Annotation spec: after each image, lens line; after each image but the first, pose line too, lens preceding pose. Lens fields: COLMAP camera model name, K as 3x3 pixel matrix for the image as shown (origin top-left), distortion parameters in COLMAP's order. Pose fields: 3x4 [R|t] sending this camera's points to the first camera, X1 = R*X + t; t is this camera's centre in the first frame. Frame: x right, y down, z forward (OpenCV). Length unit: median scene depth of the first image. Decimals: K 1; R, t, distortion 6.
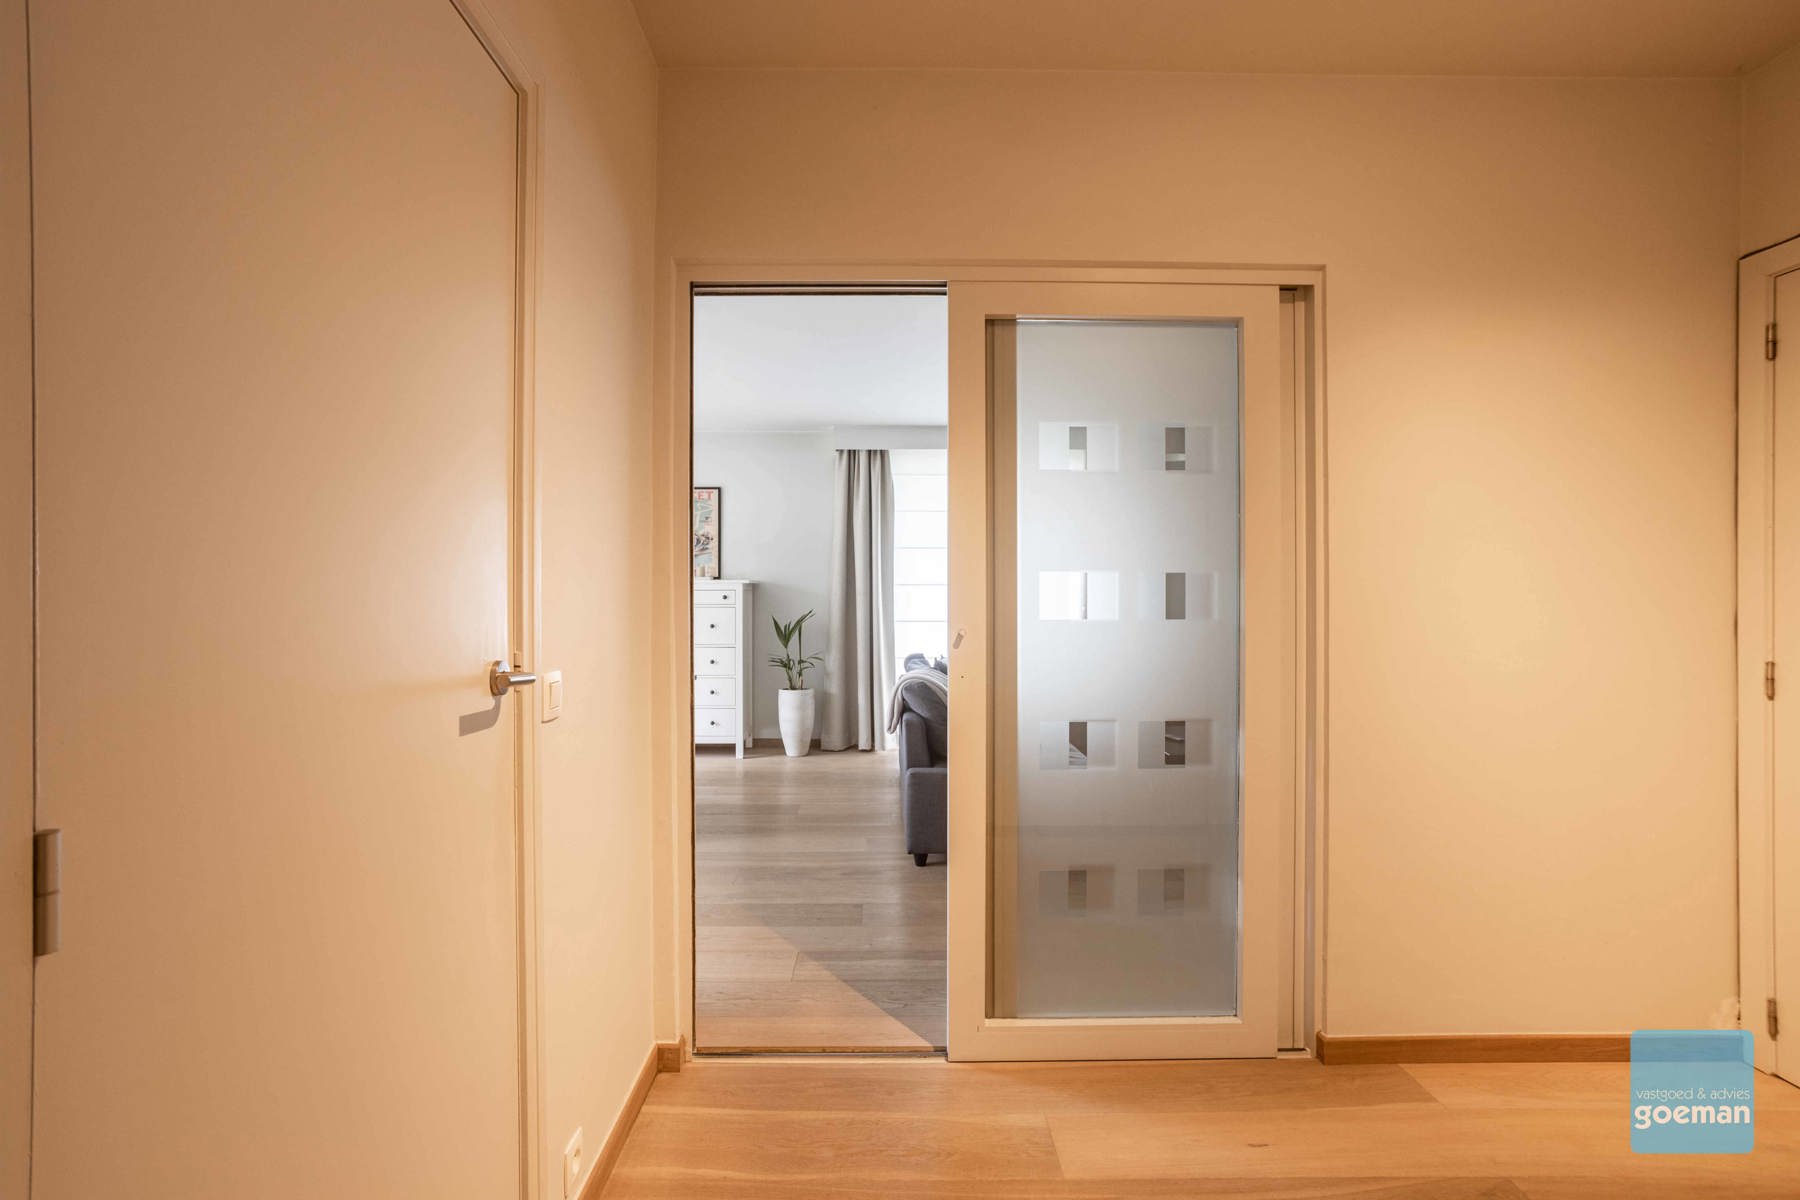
lens RADIAL K [[870.4, 0, 898.7], [0, 870.4, 596.6], [0, 0, 1]] dist [-0.000769, 0.000026]
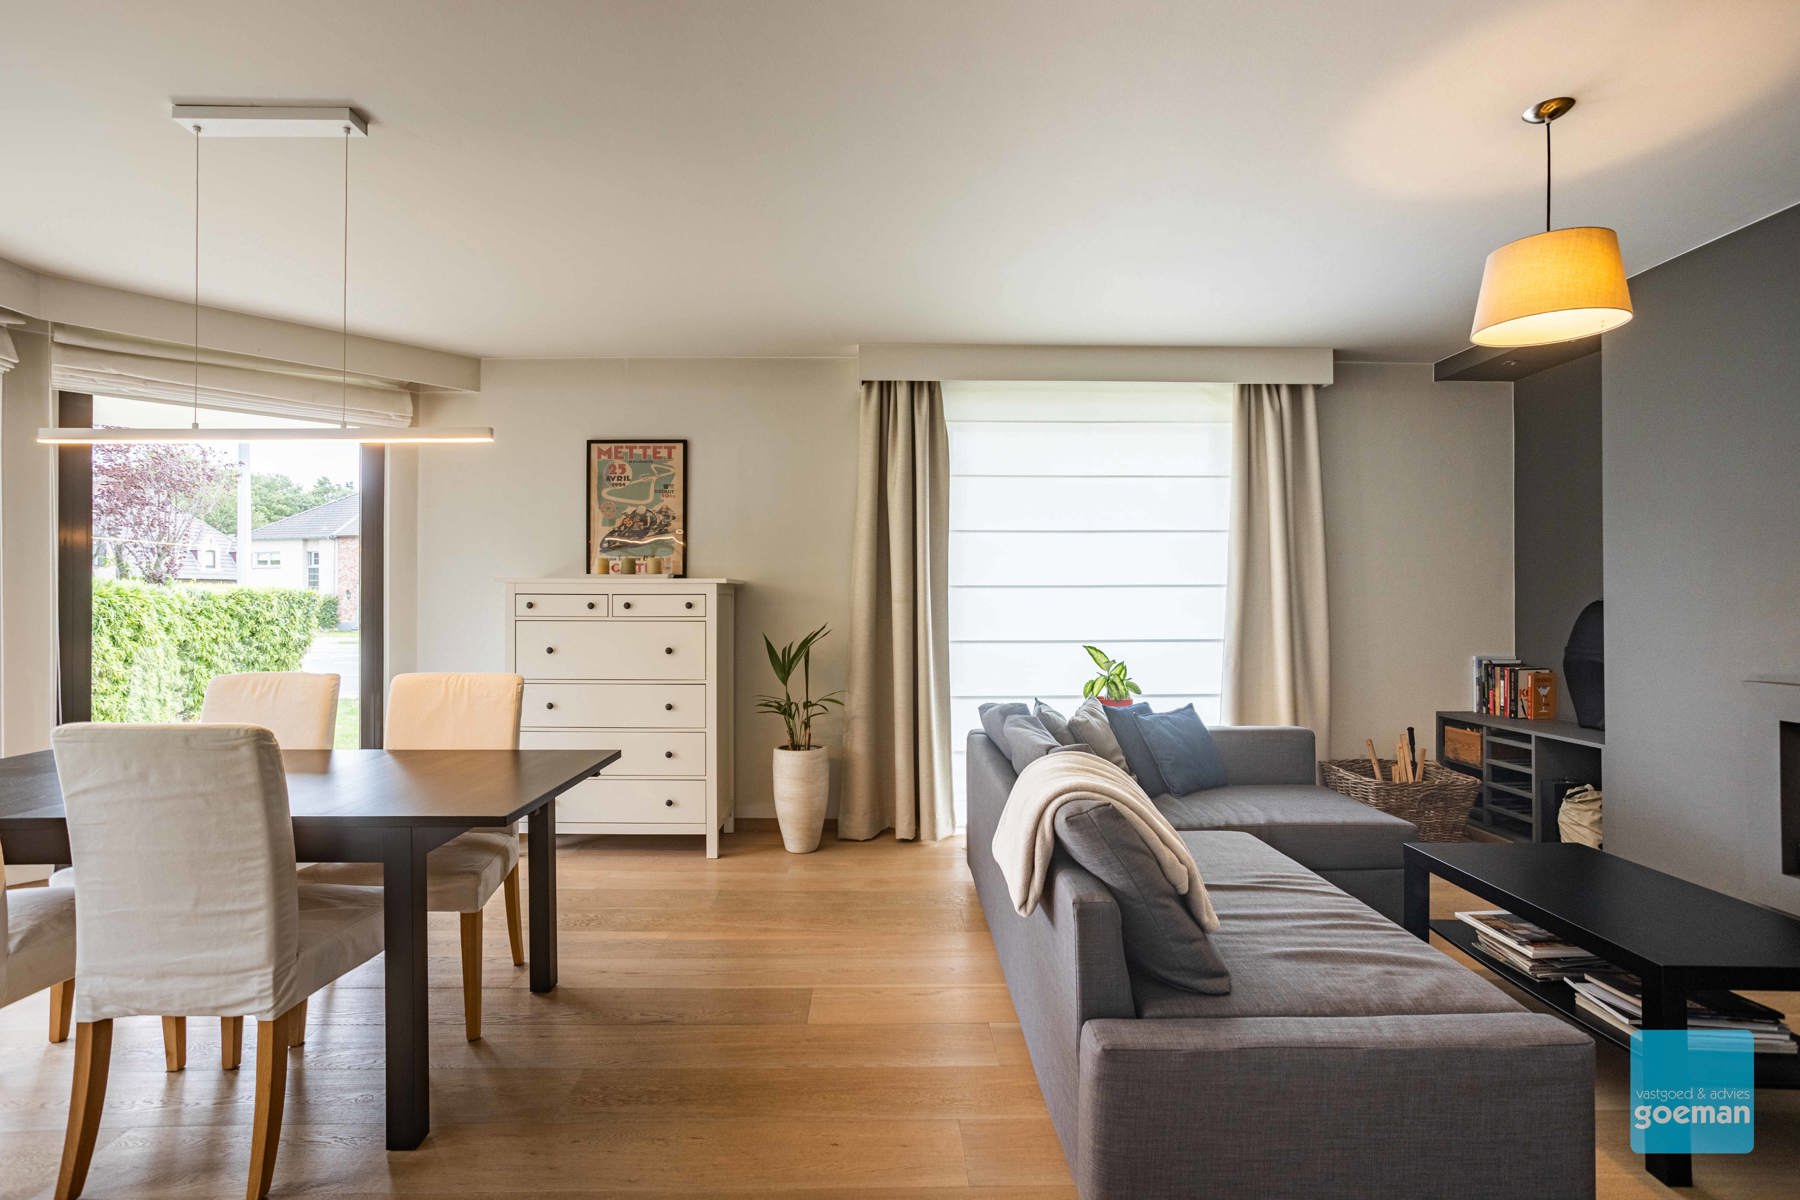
lens RADIAL K [[870.4, 0, 896.9], [0, 870.4, 597.2], [0, 0, 1]] dist [-0.000769, 0.000026]
pose [[0.999996, 0.000477, 0.002911, -0.047591], [-0.000455, 0.999972, -0.007416, -0.000475], [-0.002914, 0.007415, 0.999968, 0.348788]]
